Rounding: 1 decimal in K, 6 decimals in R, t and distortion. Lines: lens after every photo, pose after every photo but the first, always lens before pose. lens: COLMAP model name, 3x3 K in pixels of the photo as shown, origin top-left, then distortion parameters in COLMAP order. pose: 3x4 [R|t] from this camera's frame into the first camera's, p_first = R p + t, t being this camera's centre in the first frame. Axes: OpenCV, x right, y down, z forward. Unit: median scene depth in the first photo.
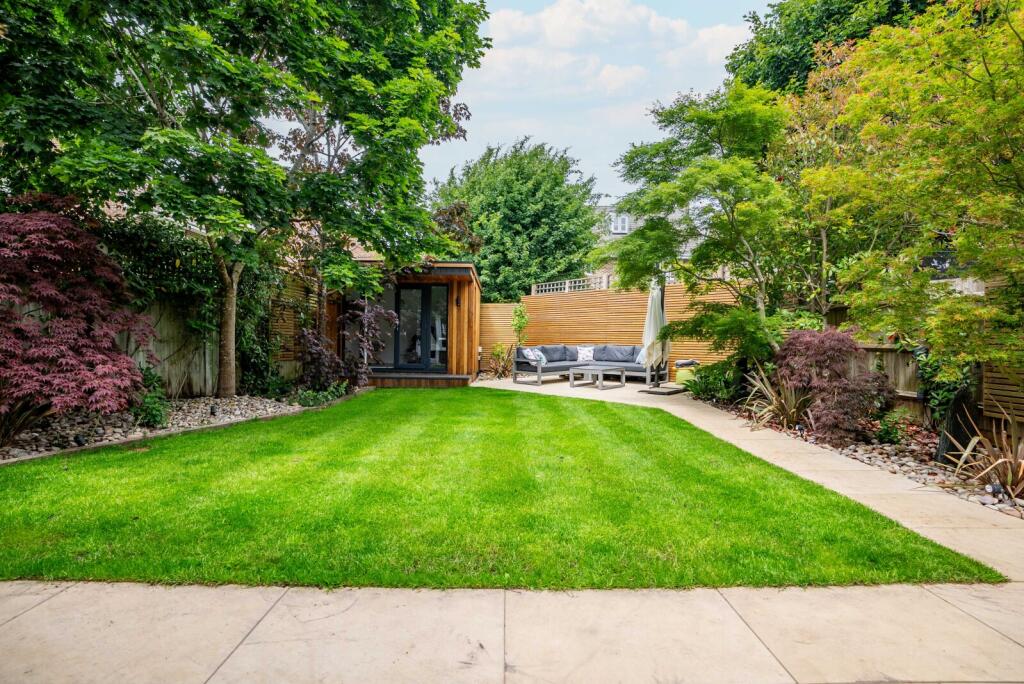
lens RADIAL K [[476.6, 0, 512.0], [0, 476.6, 342.0], [0, 0, 1]] dist [-0.033431, 0.000247]
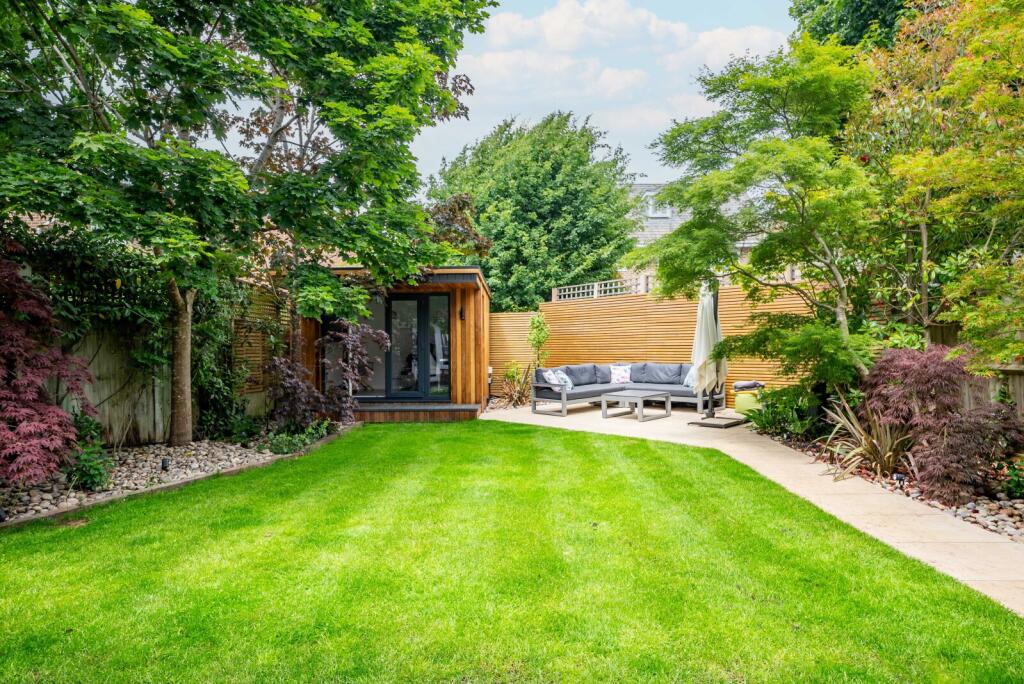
lens RADIAL K [[586.2, 0, 512.0], [0, 586.2, 342.0], [0, 0, 1]] dist [-0.004258, -0.000728]
pose [[0.999344, -0.022360, -0.028497, -0.000837], [0.021976, 0.999664, -0.013725, -0.038909], [0.028794, 0.013089, 0.999500, 0.000218]]
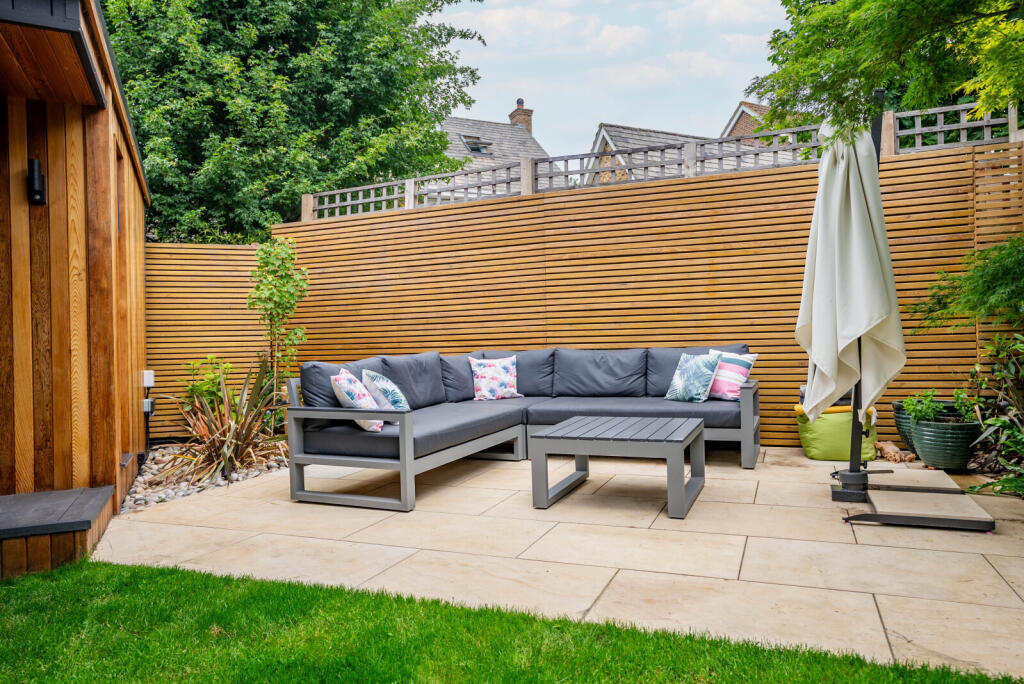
lens RADIAL K [[693.0, 0, 512.0], [0, 693.0, 342.0], [0, 0, 1]] dist [0.007170, 0.005243]
pose [[0.914681, -0.028765, 0.403151, -0.067885], [0.035438, 0.999330, -0.009101, 0.009544], [-0.402620, 0.022612, 0.915088, 1.059115]]
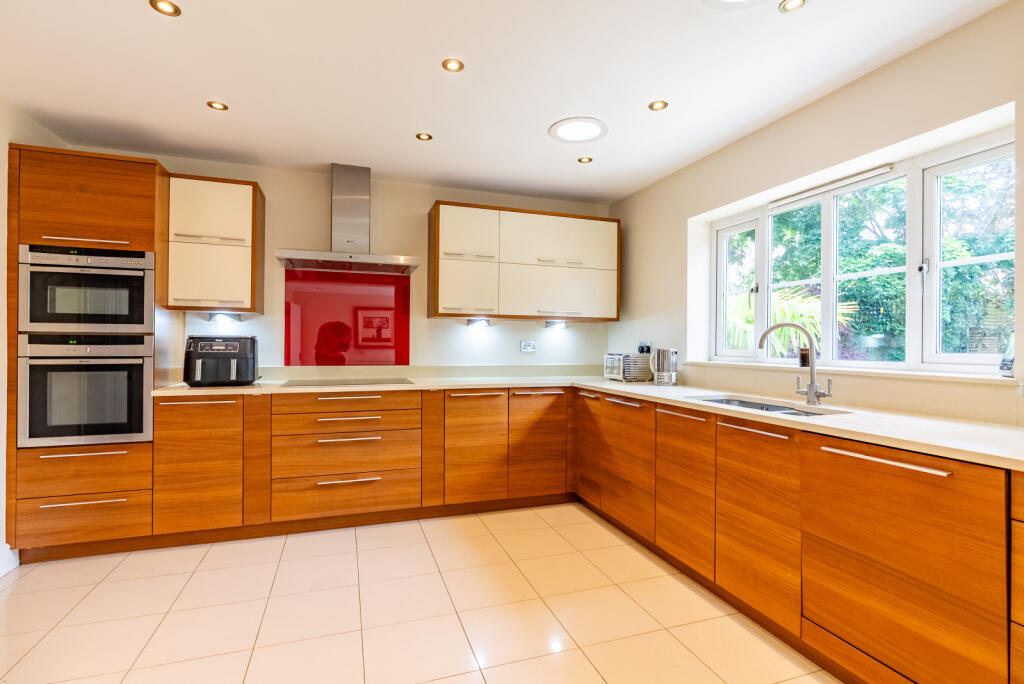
lens RADIAL K [[484.4, 0, 512.0], [0, 484.4, 342.0], [0, 0, 1]] dist [0.001209, 0.000149]
pose [[0.321035, -0.016892, -0.946917, 0.308977], [-0.004891, 0.999798, -0.019494, -0.043175], [0.947055, 0.010890, 0.320888, -0.525144]]
